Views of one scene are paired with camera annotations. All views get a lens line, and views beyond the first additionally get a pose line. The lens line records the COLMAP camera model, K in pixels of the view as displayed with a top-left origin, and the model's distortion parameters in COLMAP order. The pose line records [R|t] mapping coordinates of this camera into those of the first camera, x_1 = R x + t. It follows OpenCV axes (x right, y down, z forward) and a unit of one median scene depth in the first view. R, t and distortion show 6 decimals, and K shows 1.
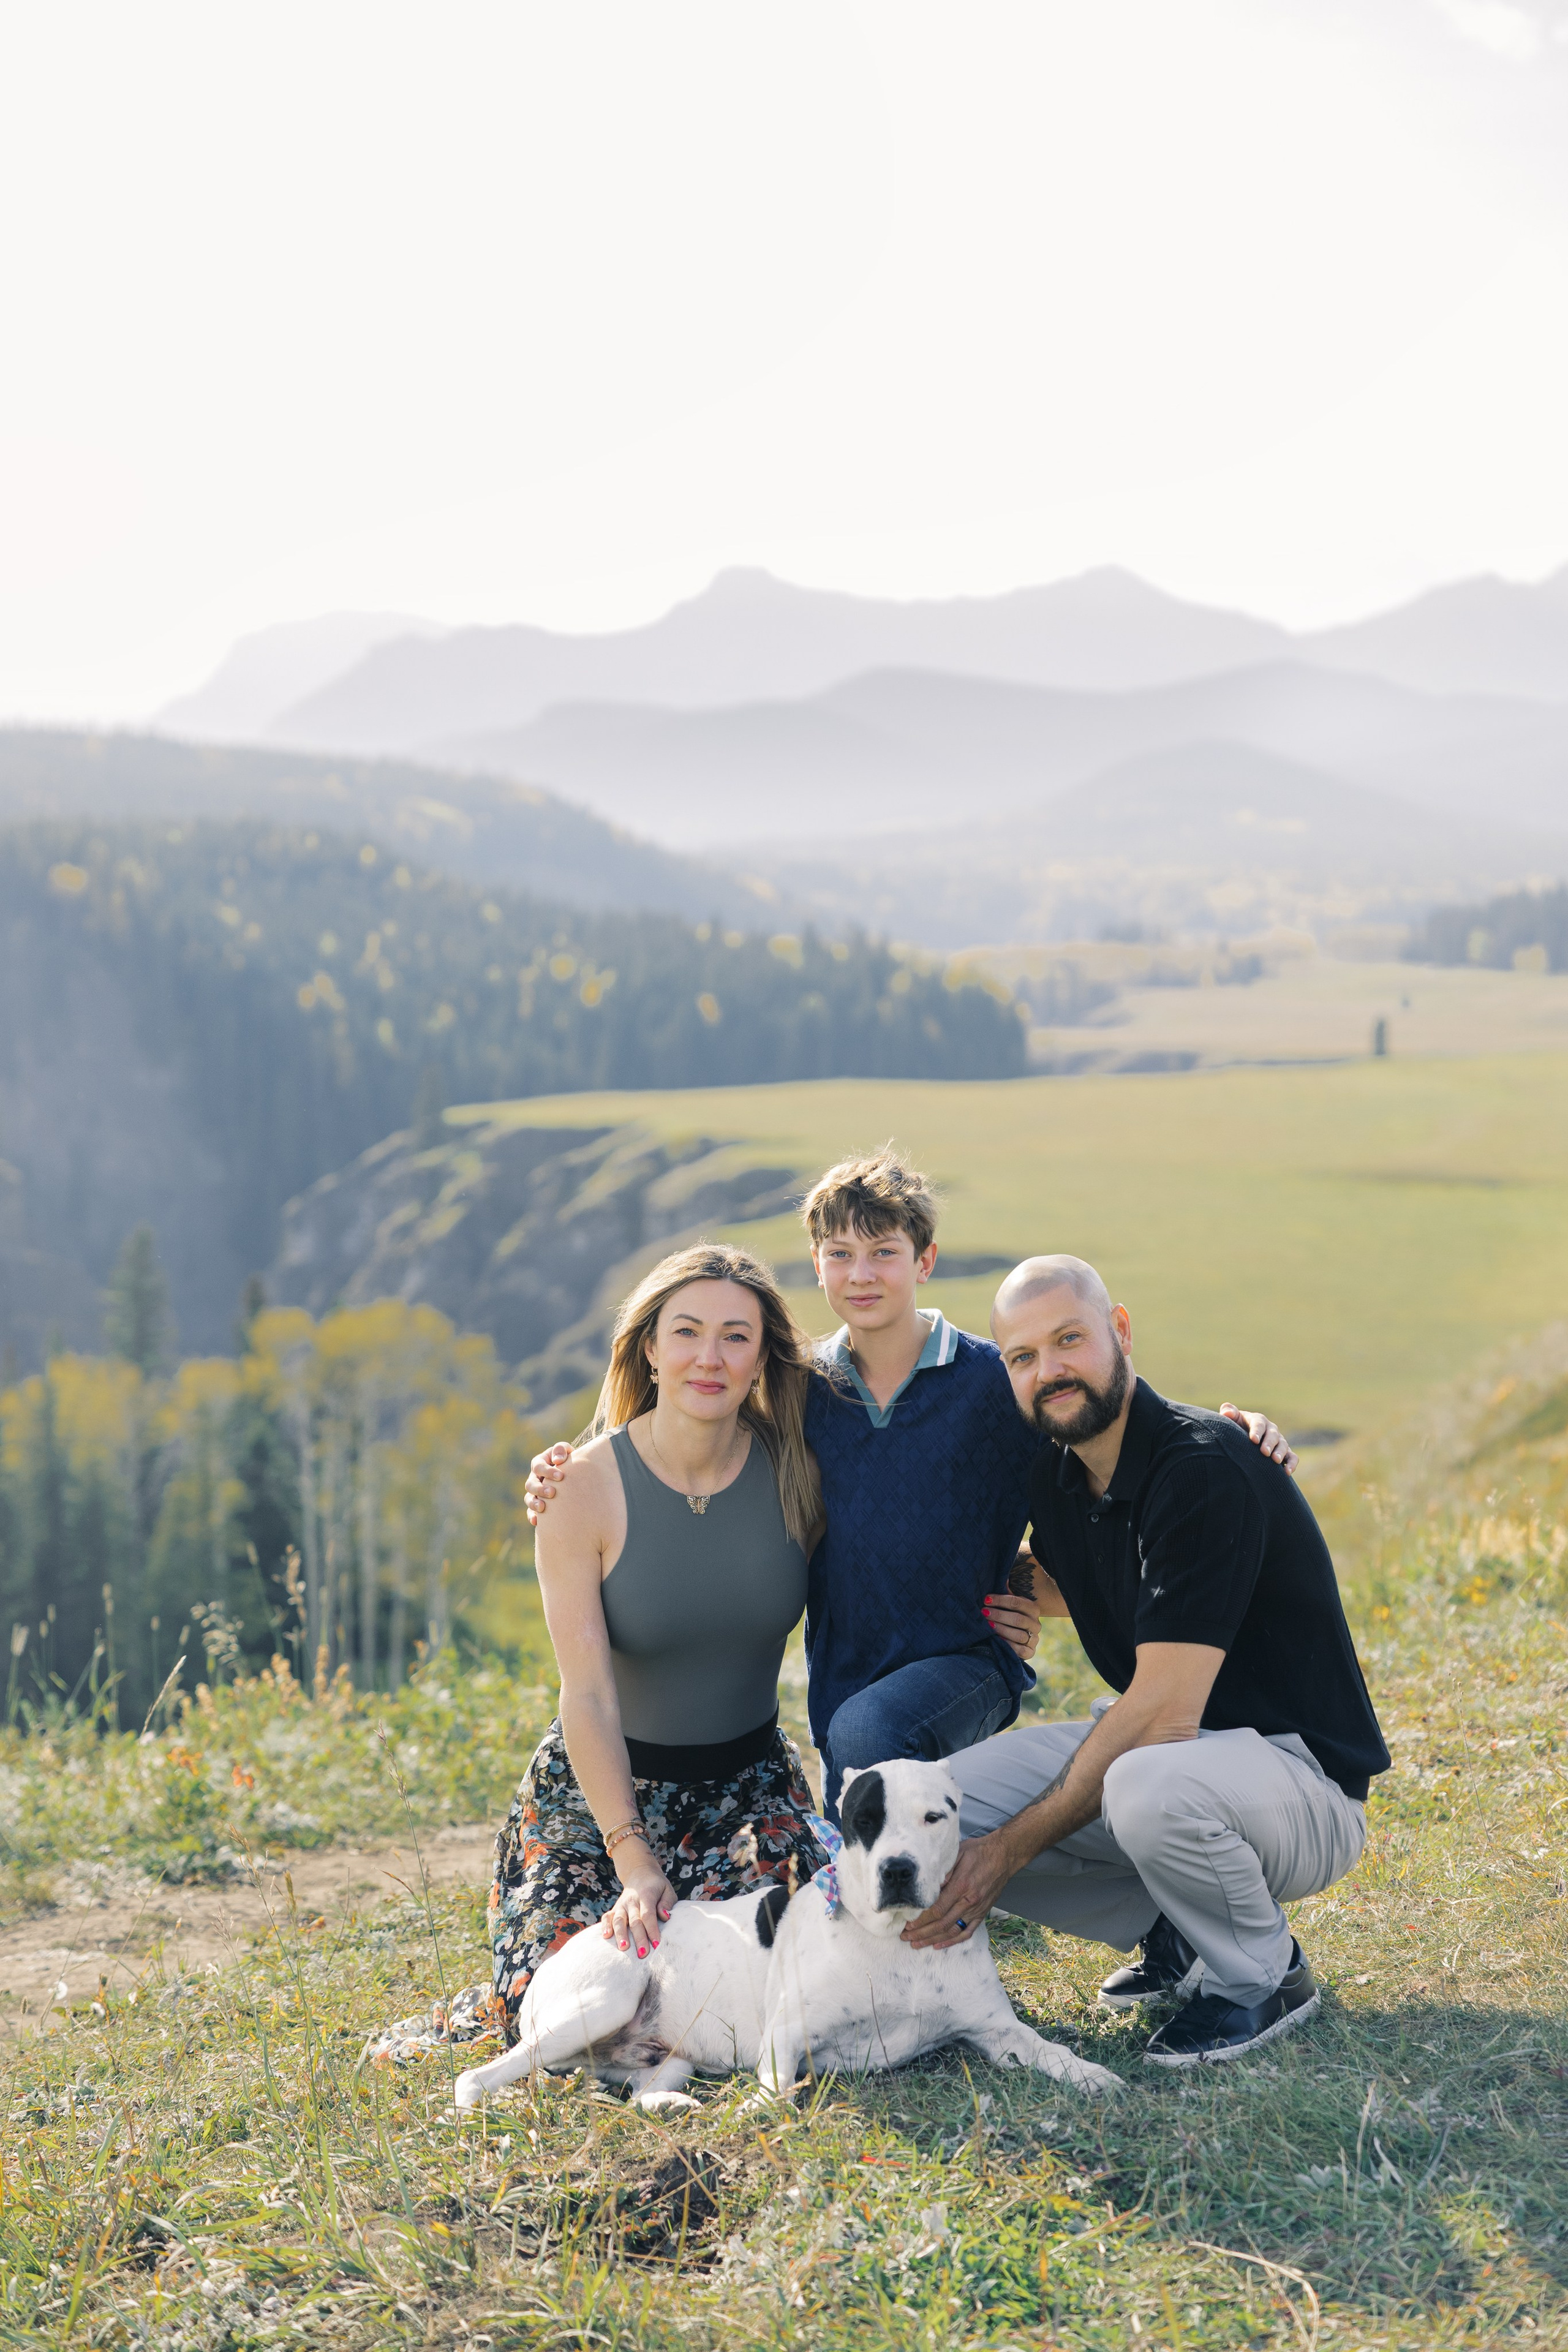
lens RADIAL K [[4804.7, 0, 784.0], [0, 4804.7, 1176.0], [0, 0, 1]] dist [0.099164, 0.001731]
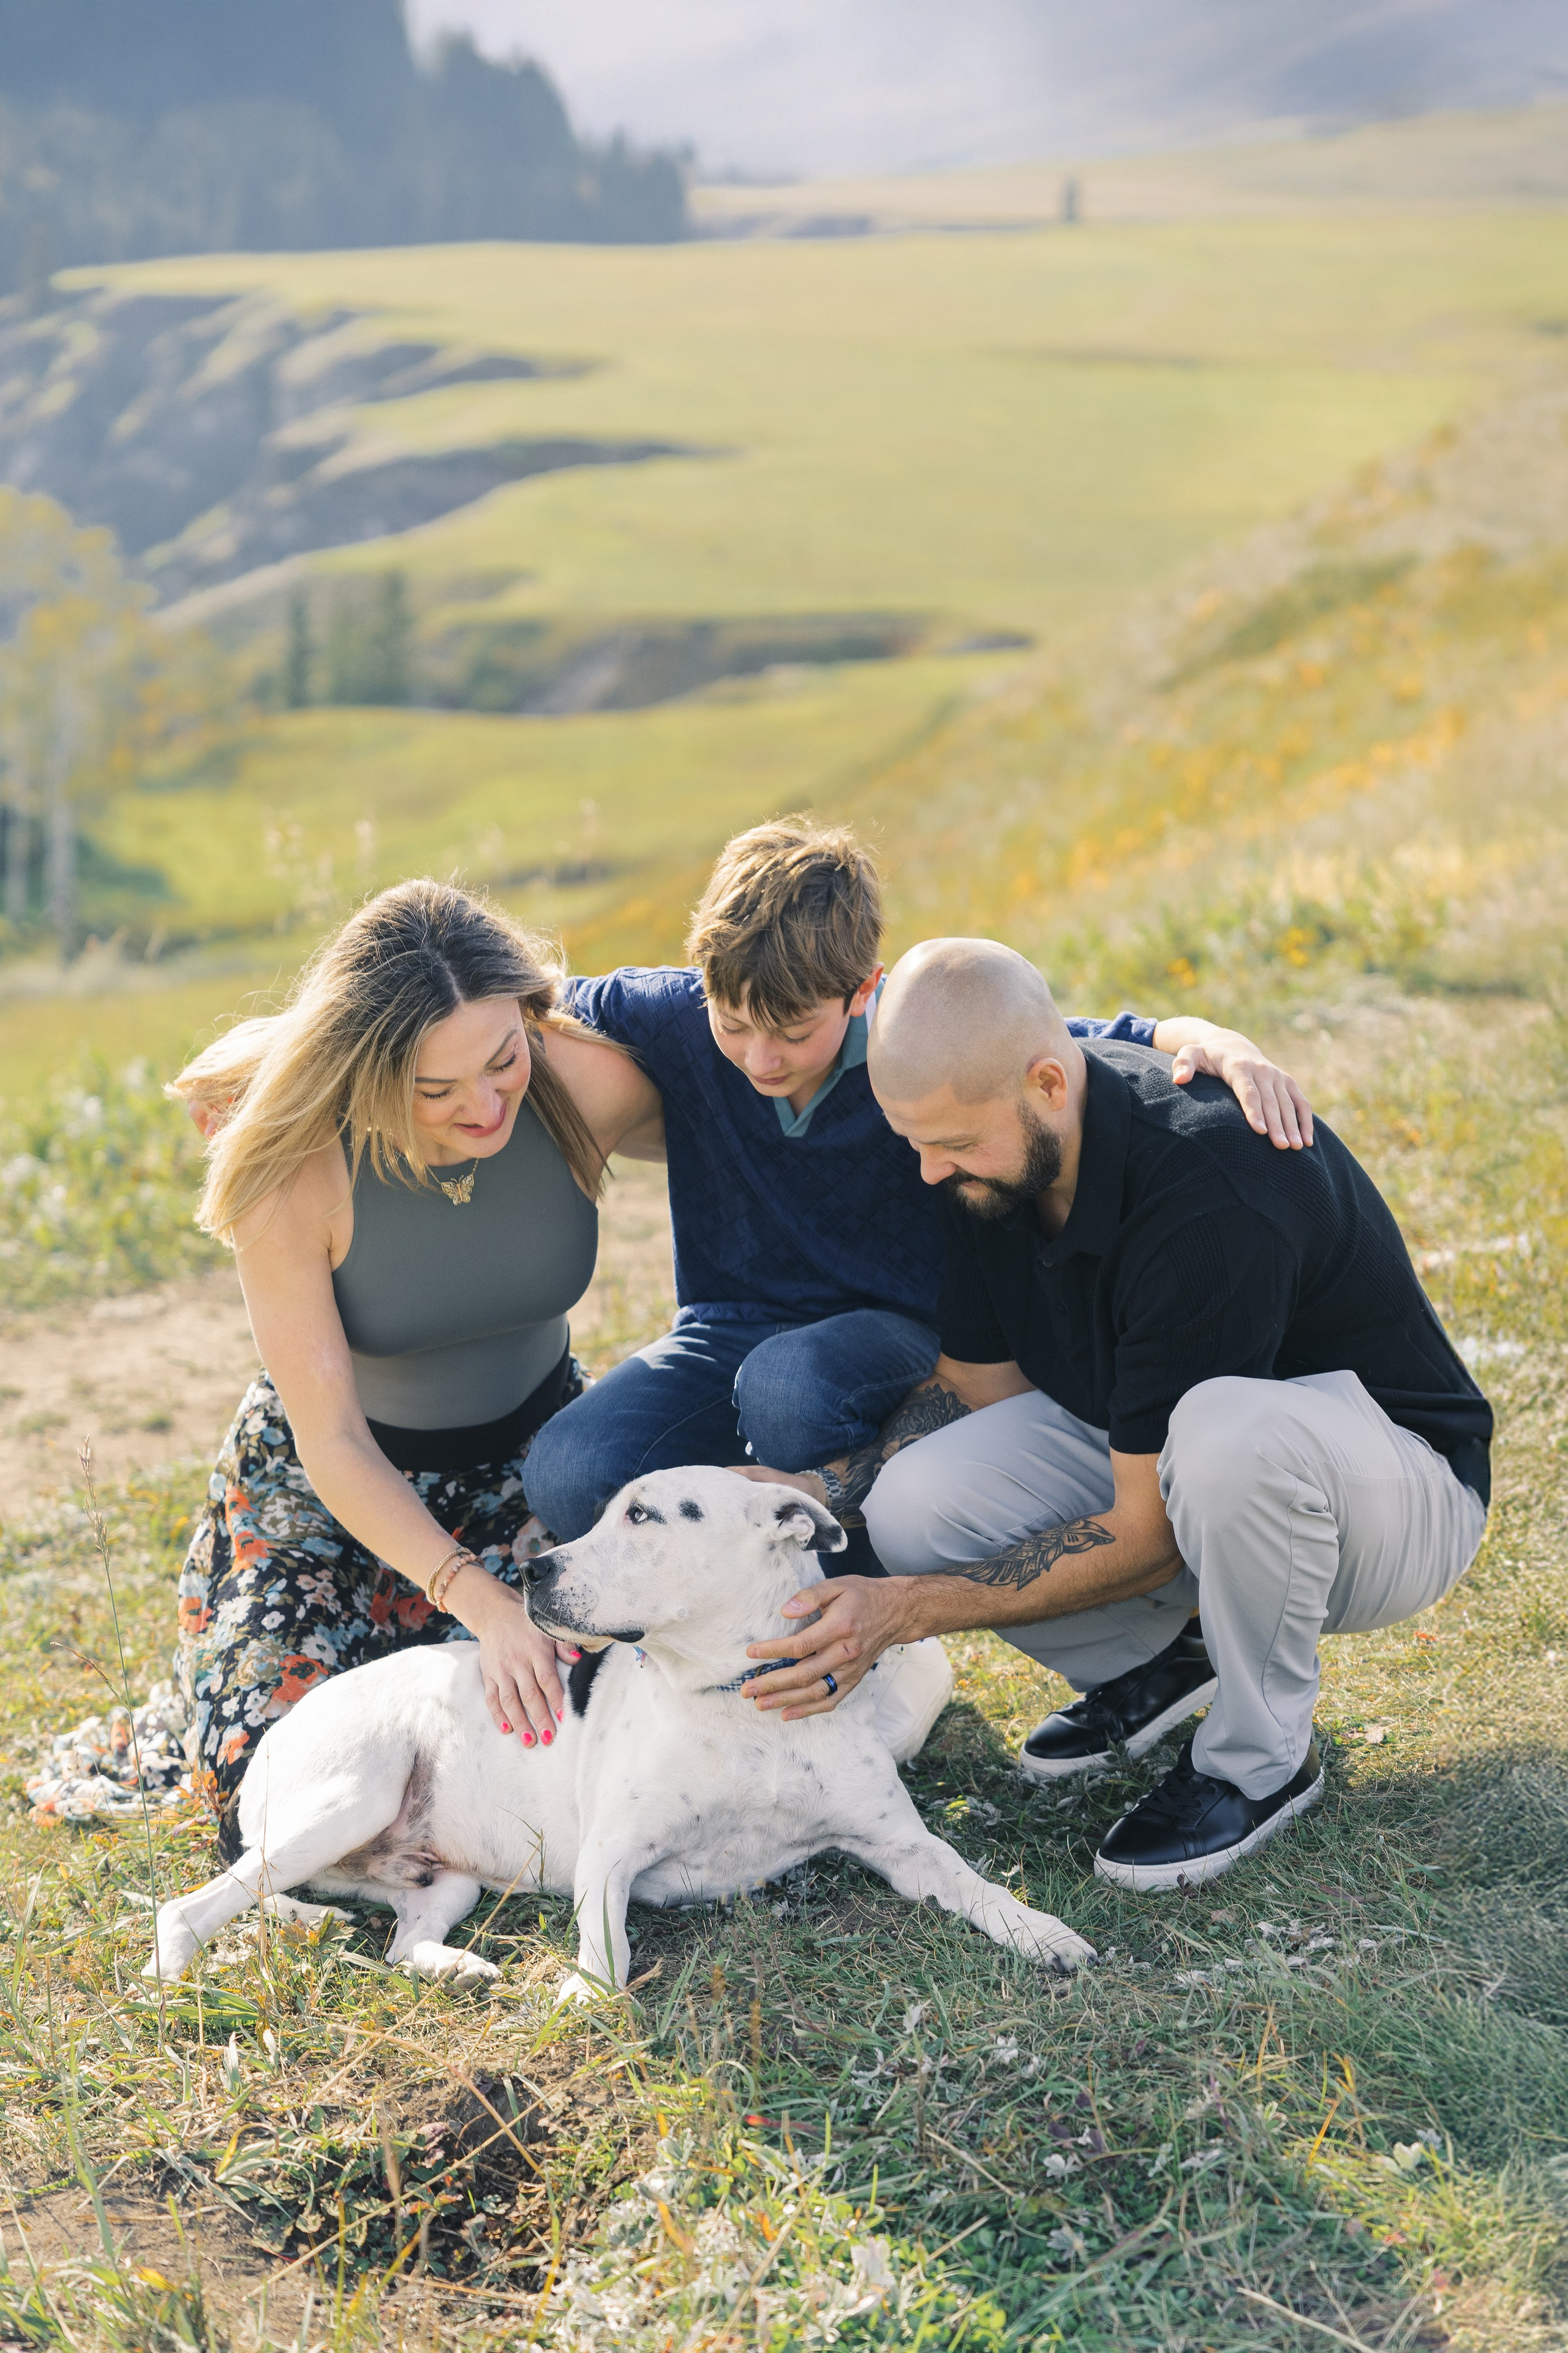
lens RADIAL K [[4832.4, 0, 791.0], [0, 4832.4, 1260.4], [0, 0, 1]] dist [0.092033, 0.228040]
pose [[0.996914, -0.008981, 0.077982, -0.026848], [-0.006165, 0.981406, 0.191844, -0.046398], [-0.078255, -0.191733, 0.978322, 0.283269]]
